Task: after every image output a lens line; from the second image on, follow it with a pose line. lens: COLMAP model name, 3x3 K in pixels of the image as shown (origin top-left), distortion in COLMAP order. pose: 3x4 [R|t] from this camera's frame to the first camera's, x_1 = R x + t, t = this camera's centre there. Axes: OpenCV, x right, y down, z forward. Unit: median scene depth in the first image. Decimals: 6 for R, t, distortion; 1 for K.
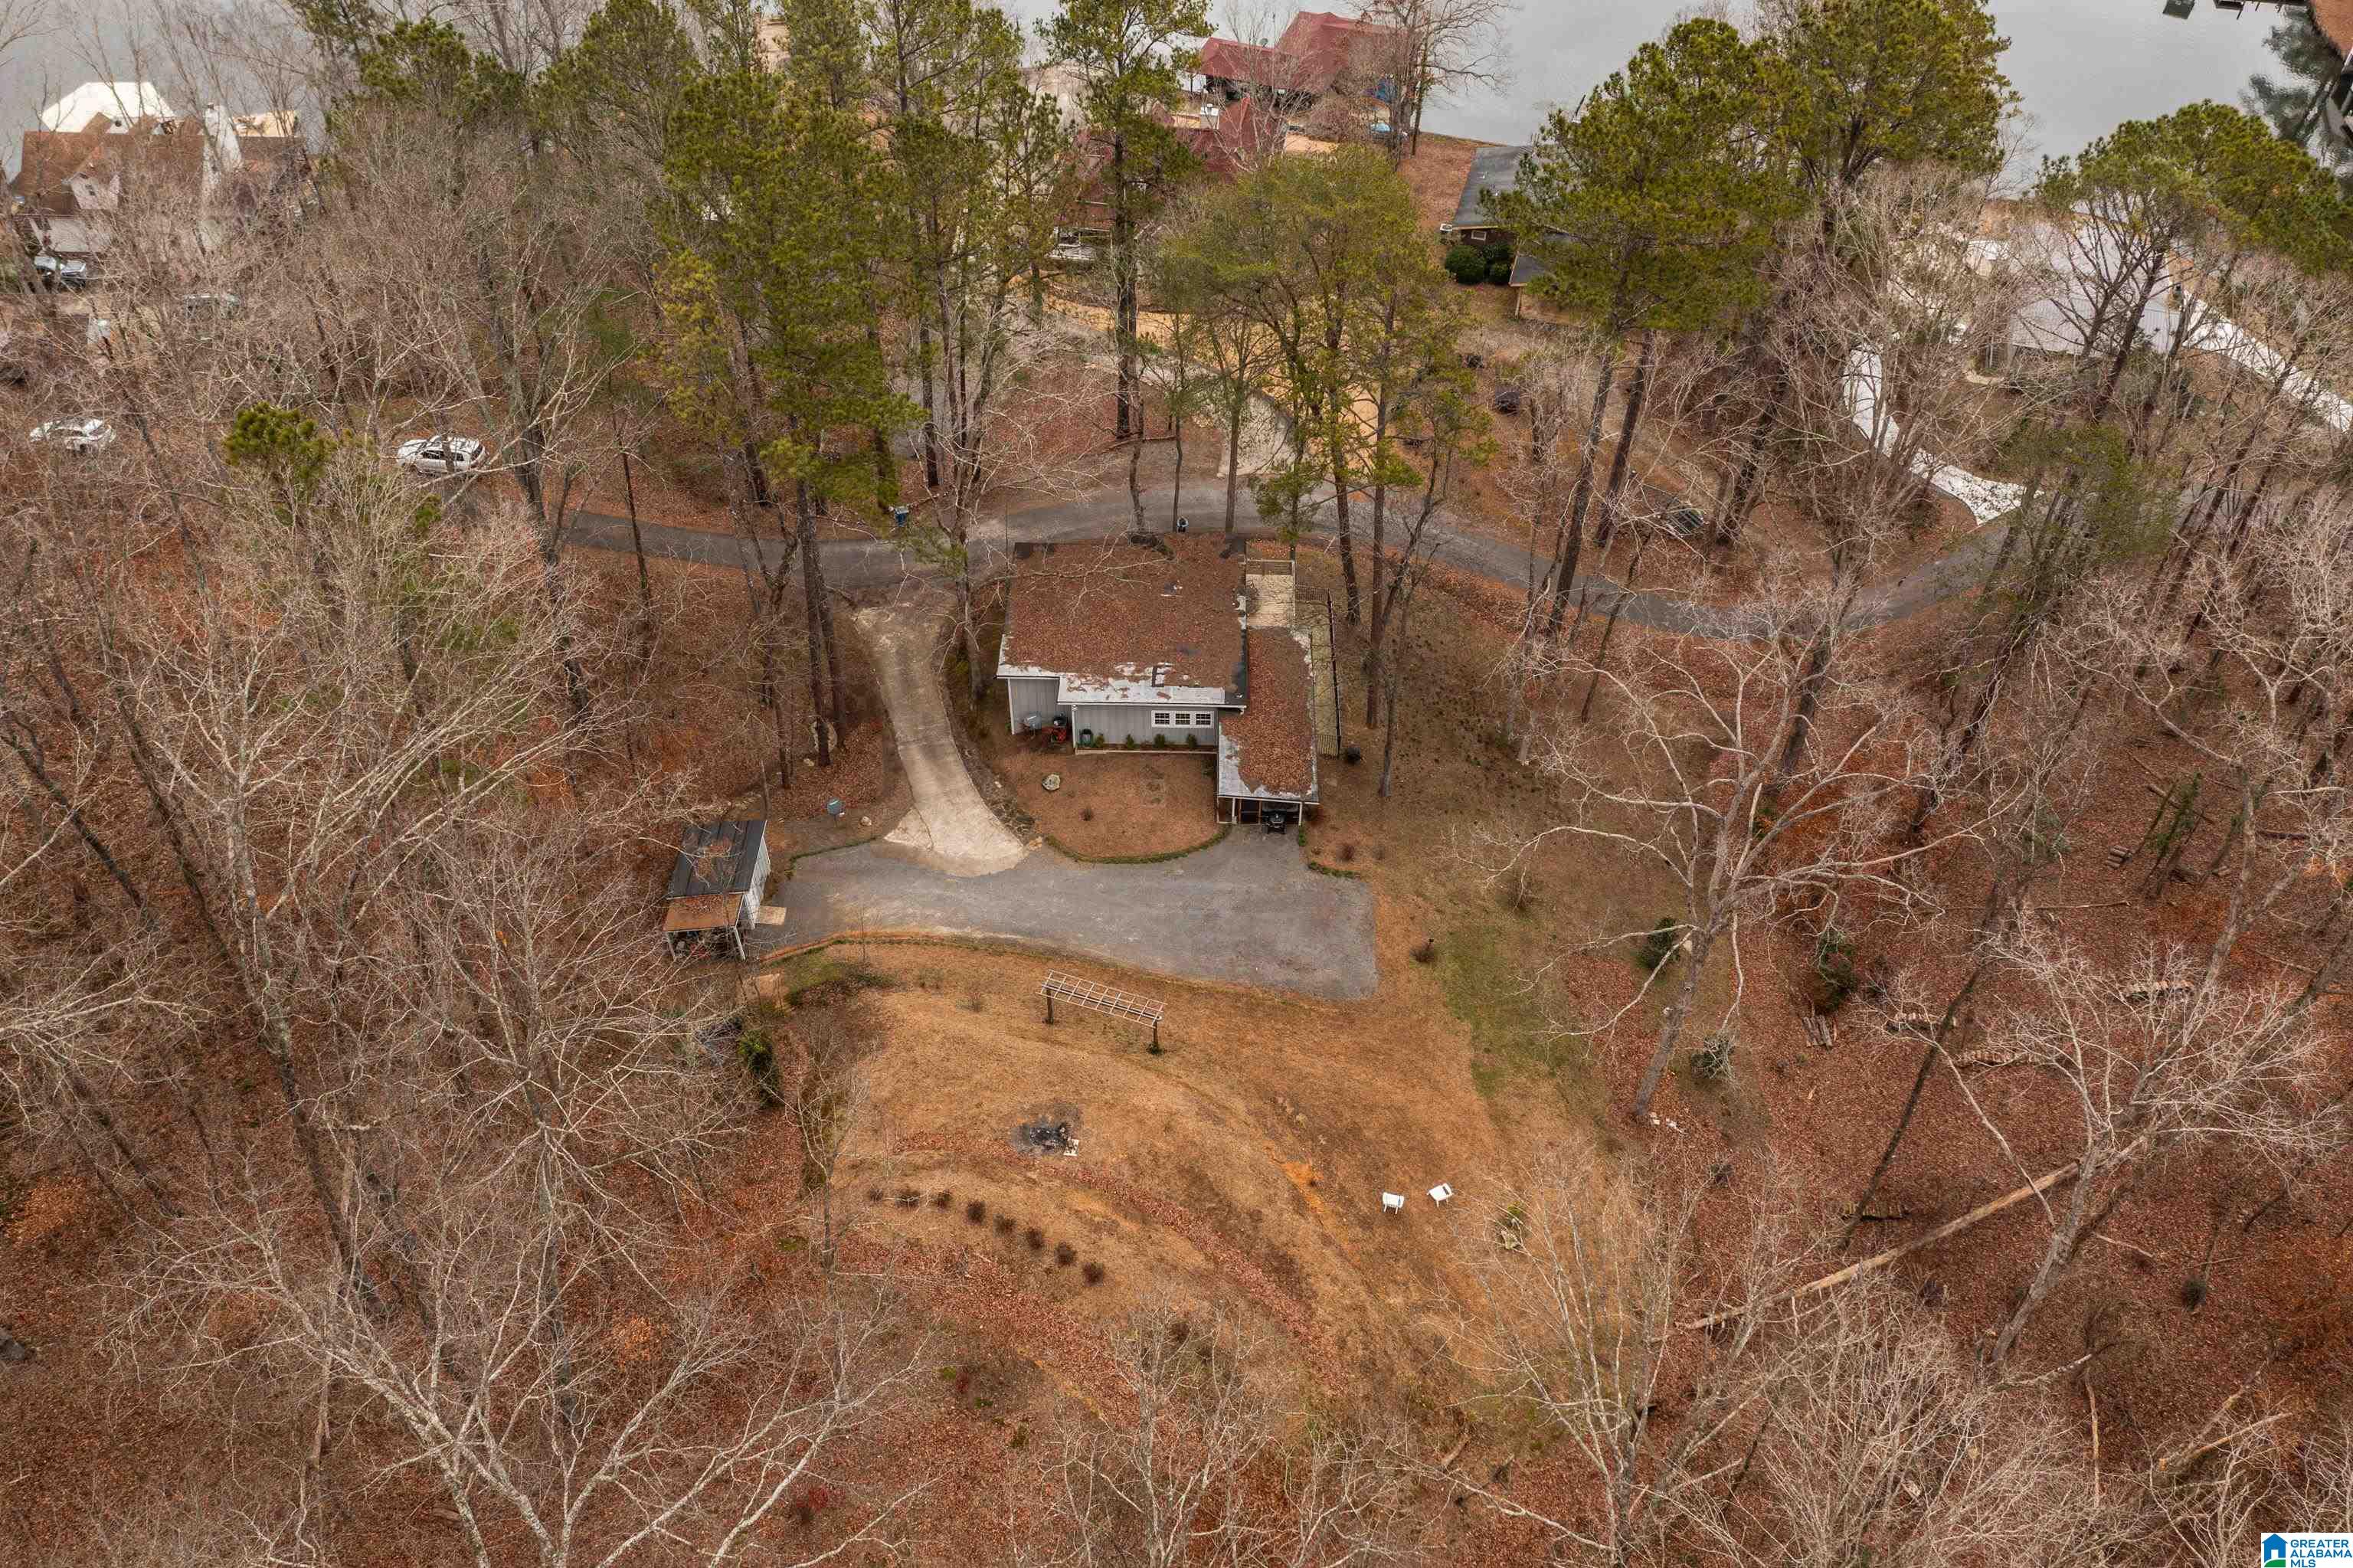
lens RADIAL K [[1861.1, 0, 1177.1], [0, 1861.1, 778.8], [0, 0, 1]] dist [-0.015042, -0.003002]
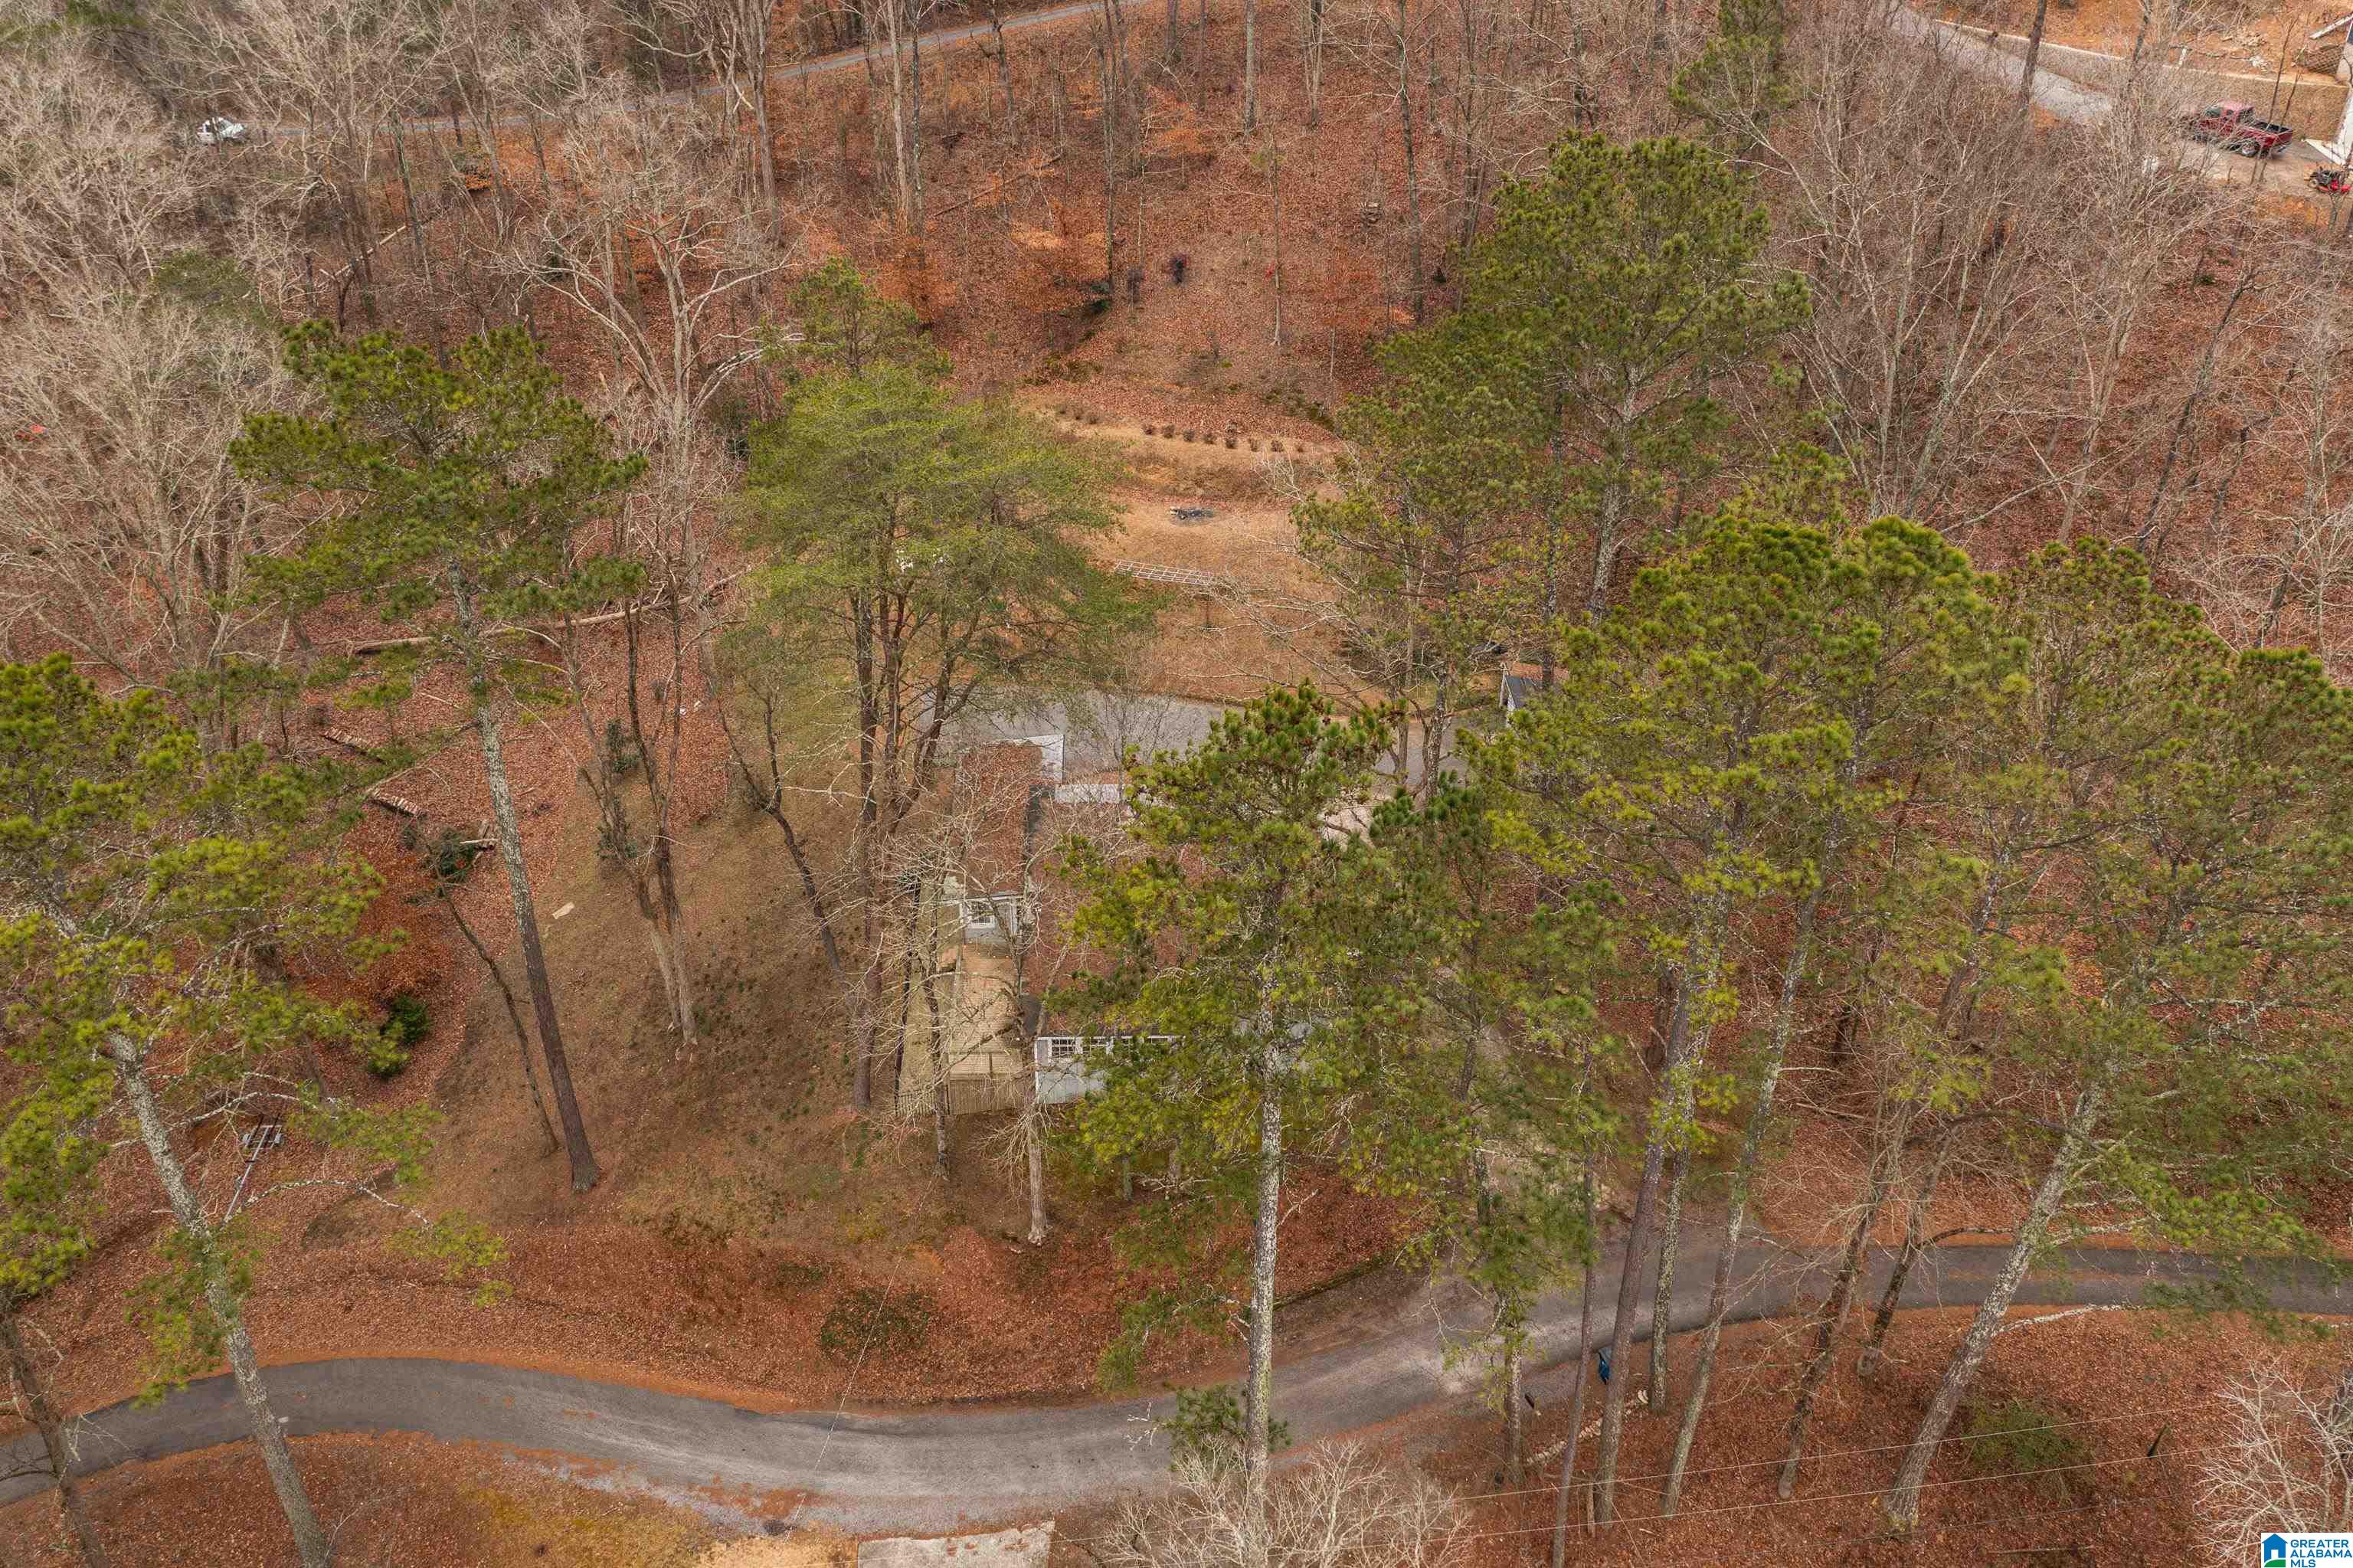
lens RADIAL K [[1861.1, 0, 1177.1], [0, 1861.1, 778.8], [0, 0, 1]] dist [-0.015042, -0.003002]
pose [[-0.998395, 0.016548, -0.054160, 0.016153], [-0.050604, 0.168691, 0.984369, -0.922596], [0.025426, 0.985530, -0.167583, 1.167058]]
